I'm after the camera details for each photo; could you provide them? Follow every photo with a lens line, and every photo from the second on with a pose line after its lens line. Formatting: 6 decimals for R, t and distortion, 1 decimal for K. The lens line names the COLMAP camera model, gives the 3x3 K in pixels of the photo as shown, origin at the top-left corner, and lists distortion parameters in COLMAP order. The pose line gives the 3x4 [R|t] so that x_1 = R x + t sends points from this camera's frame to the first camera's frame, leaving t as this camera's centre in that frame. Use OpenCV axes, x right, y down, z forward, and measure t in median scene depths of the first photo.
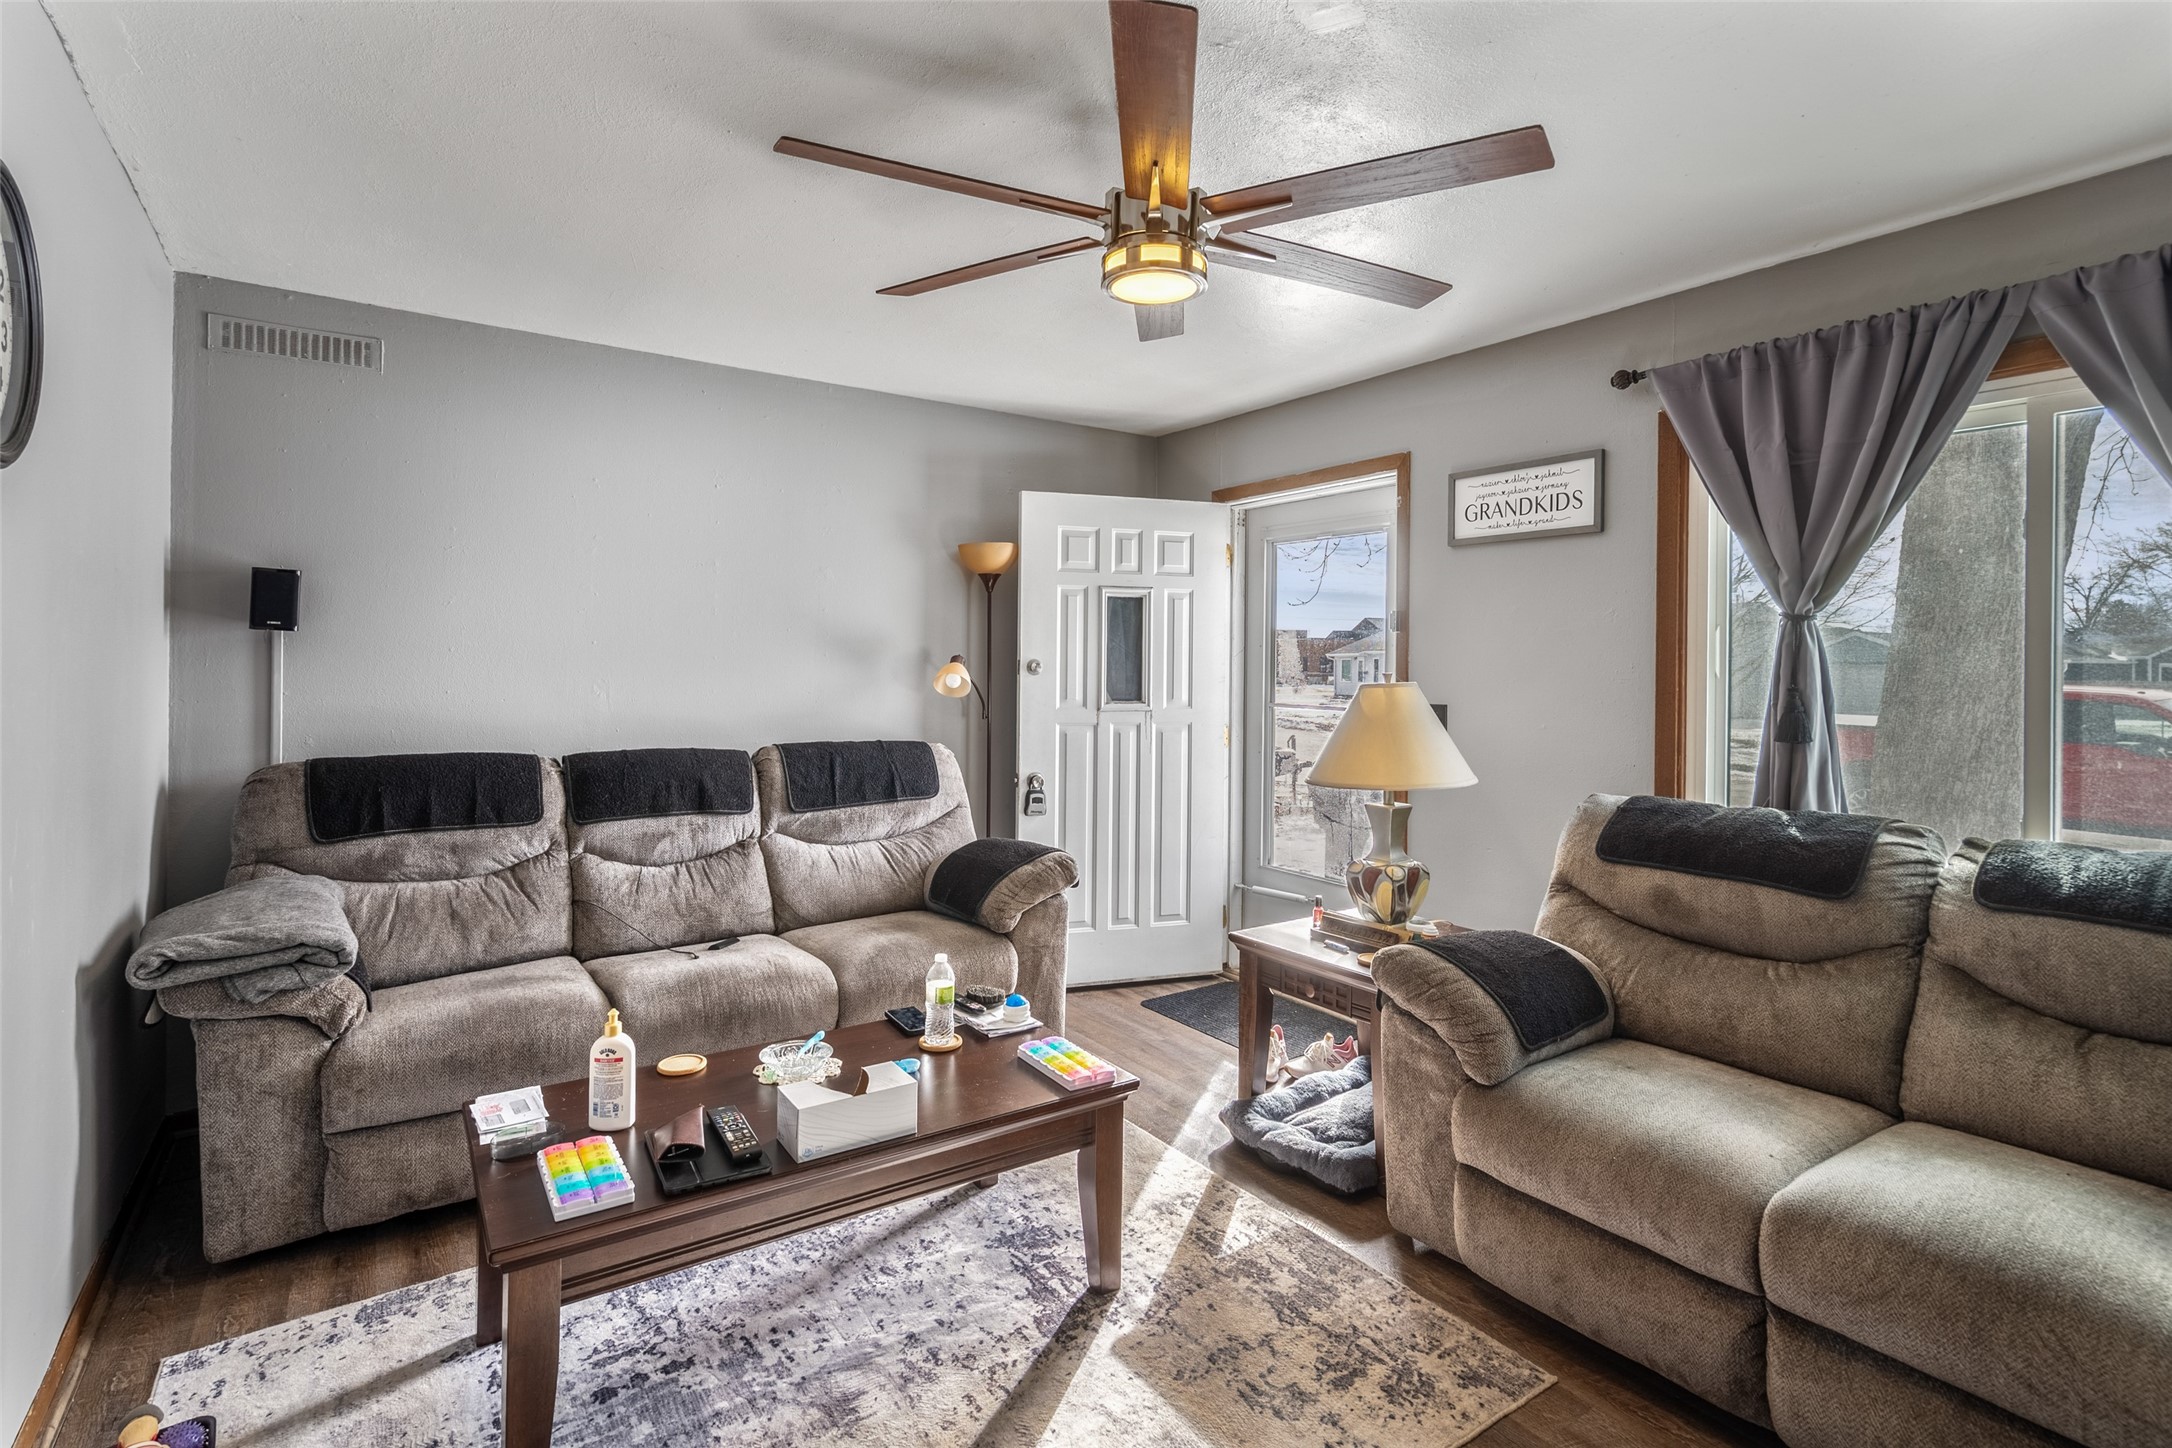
lens RADIAL K [[1021.9, 0, 1085.5], [0, 1021.9, 667.7], [0, 0, 1]] dist [-0.043212, 0.022830]
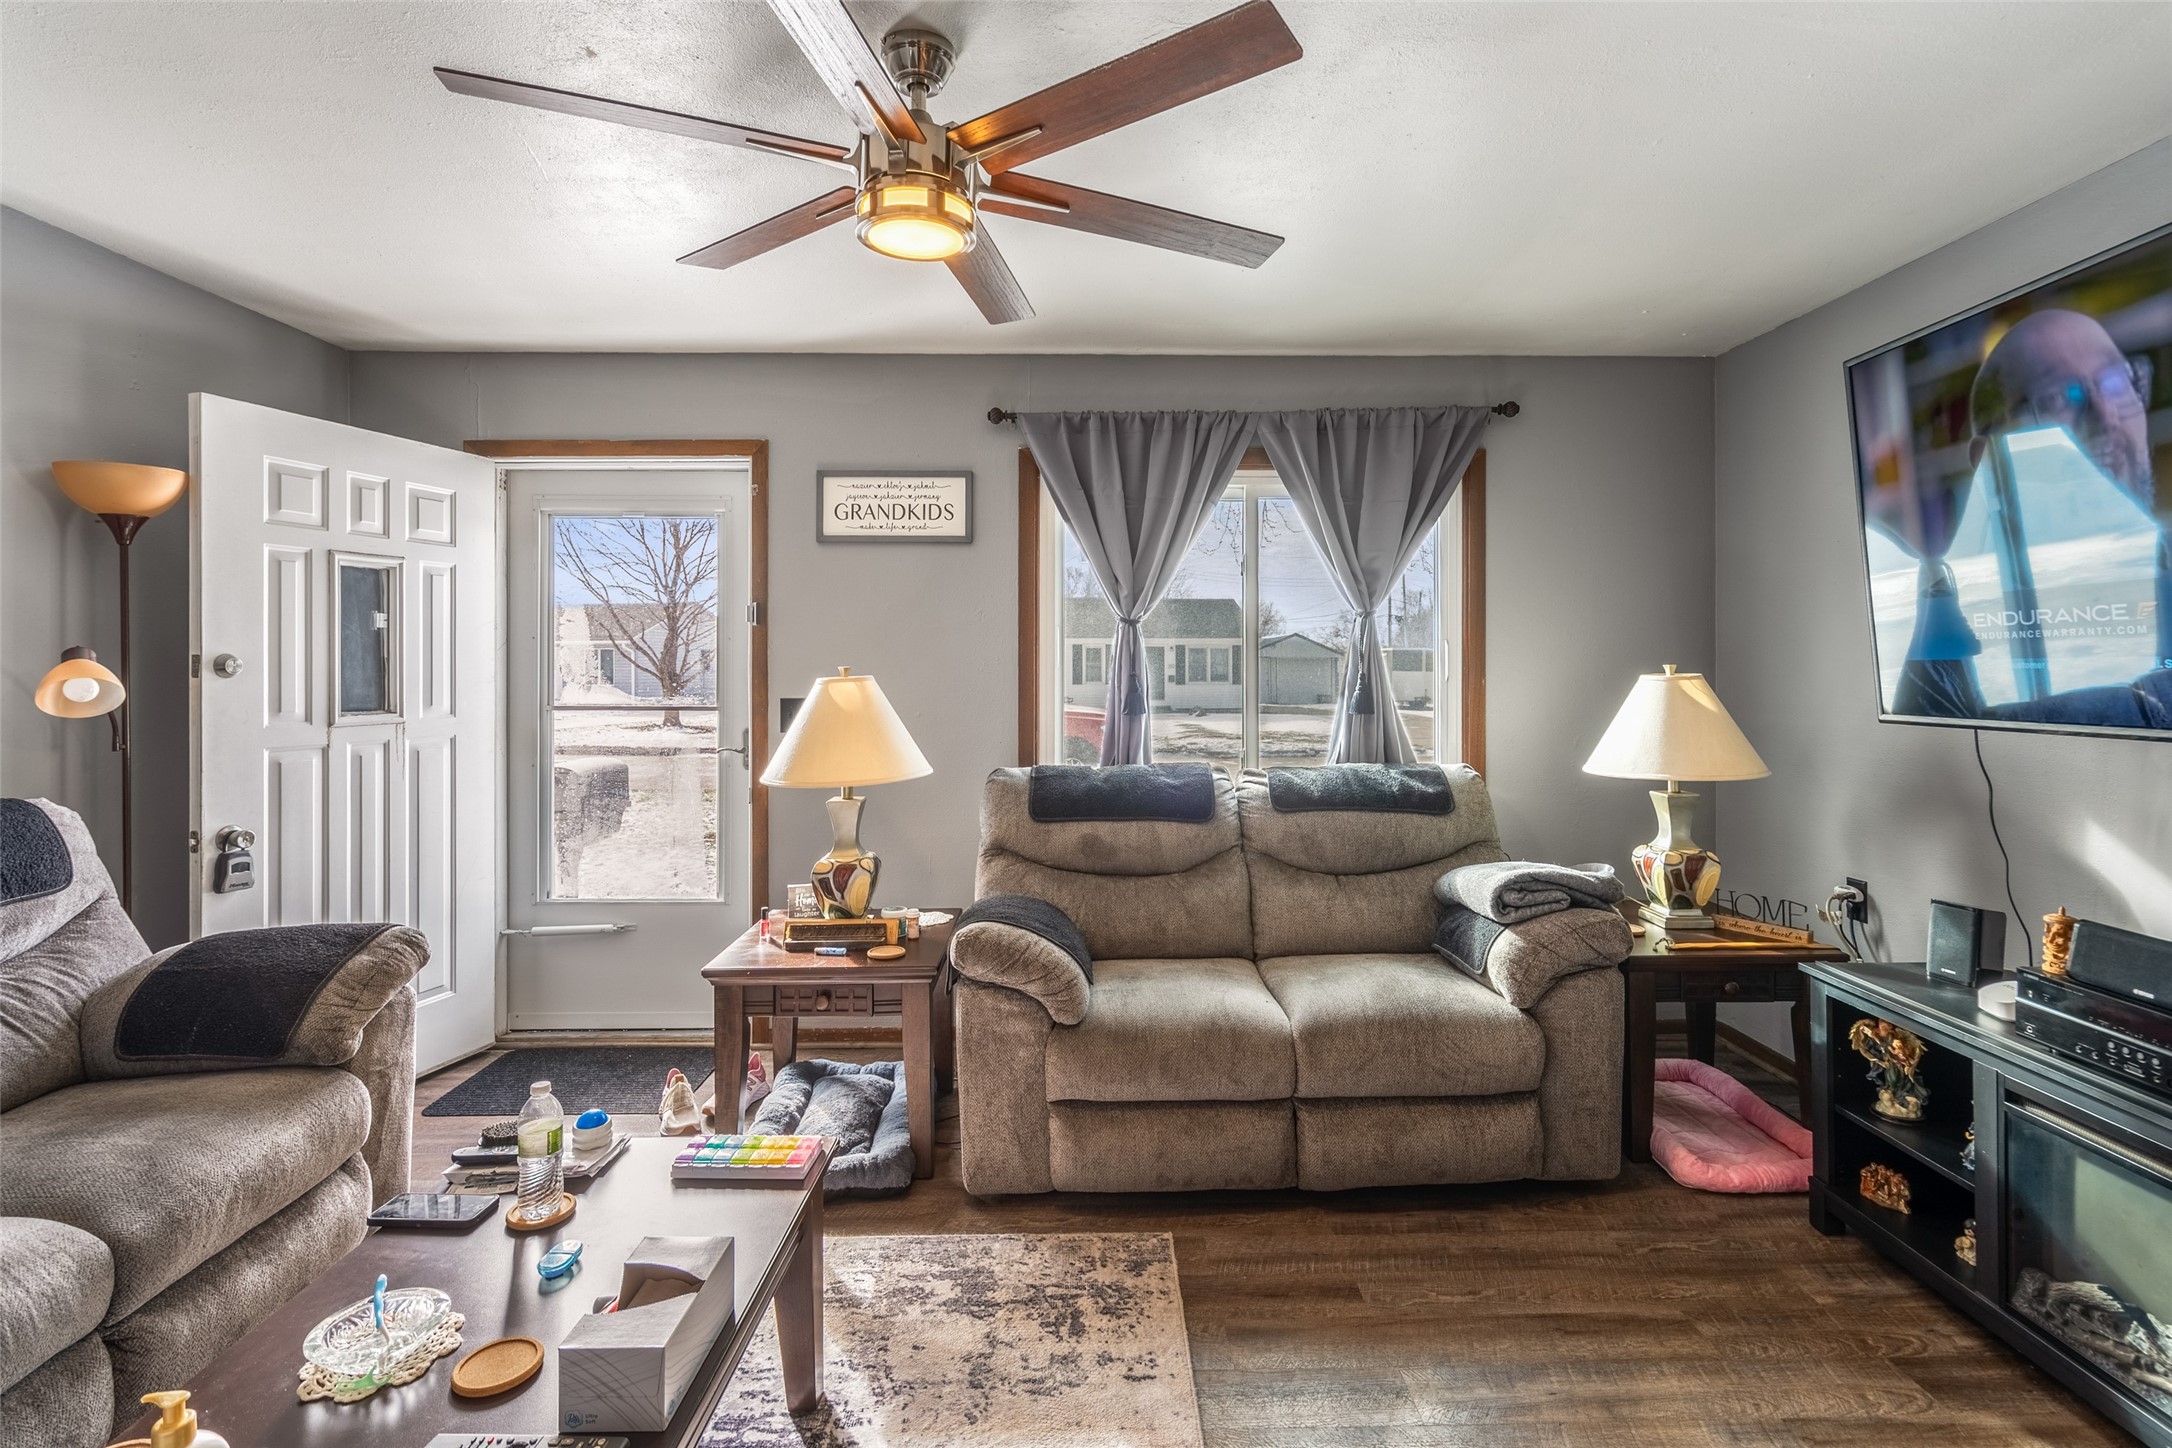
lens RADIAL K [[1022.0, 0, 1093.1], [0, 1022.0, 671.4], [0, 0, 1]] dist [-0.002811, 0.000221]
pose [[0.558506, -0.016298, 0.829340, -0.377692], [0.007593, 0.999866, 0.014535, -0.003186], [-0.829465, -0.001821, 0.558555, 0.228374]]
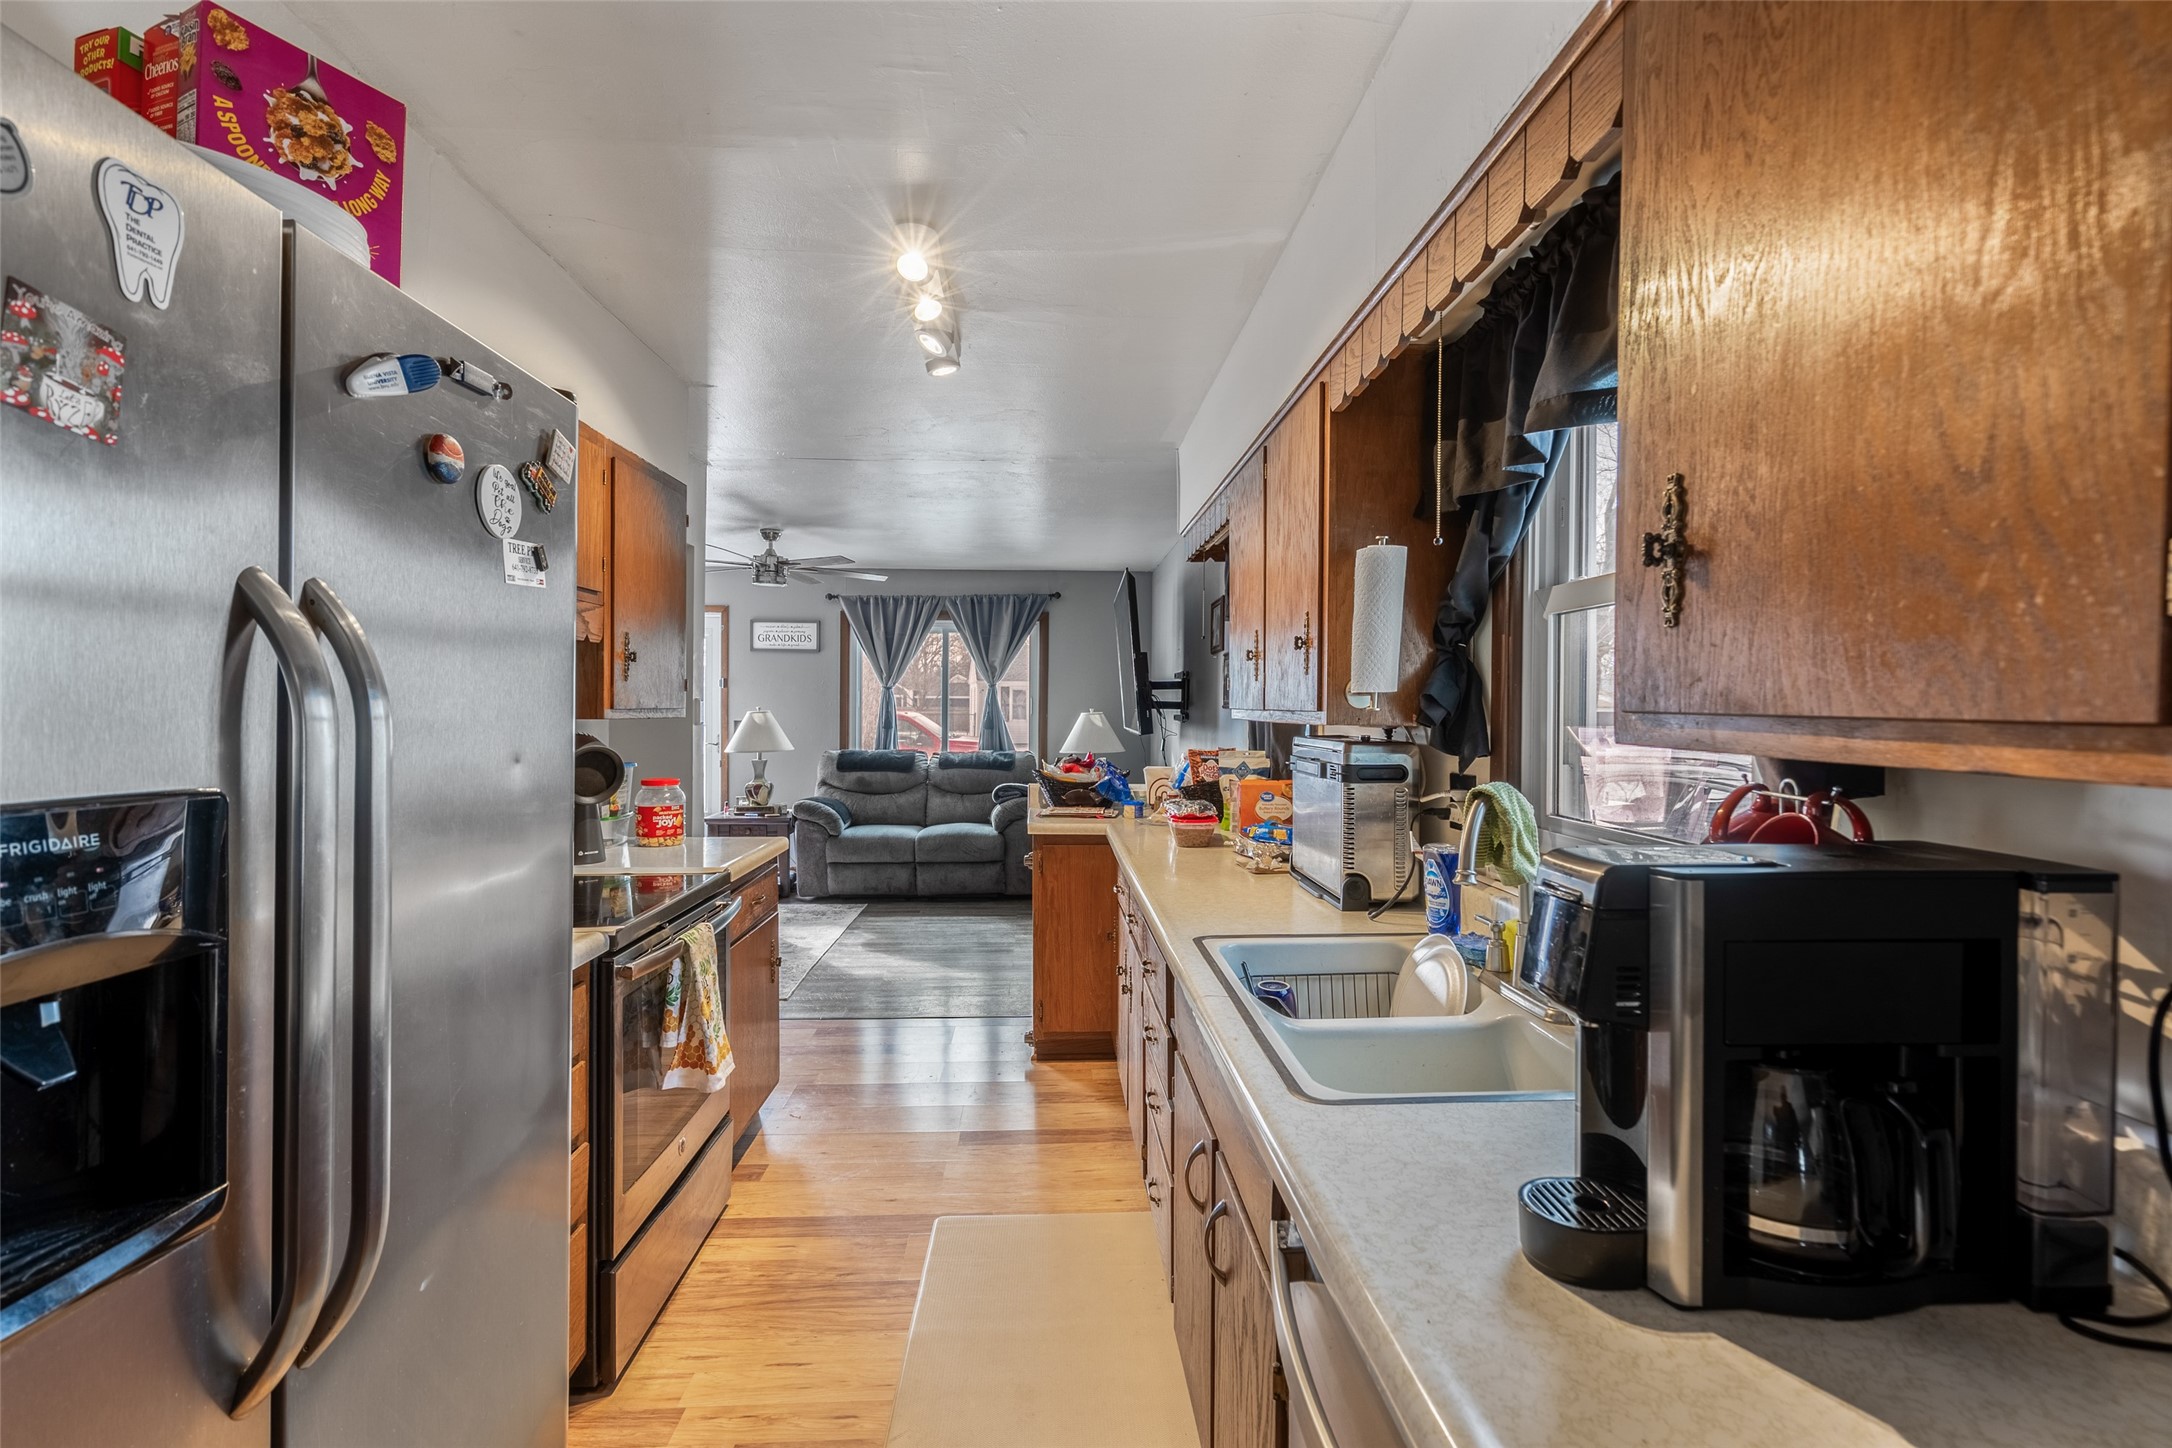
lens RADIAL K [[1062.1, 0, 1082.9], [0, 1062.1, 681.0], [0, 0, 1]] dist [-0.003283, -0.000127]
pose [[0.539084, 0.002290, 0.842249, -1.411354], [0.000493, 0.999995, -0.003035, -0.050023], [-0.842252, 0.002051, 0.539081, -1.036697]]
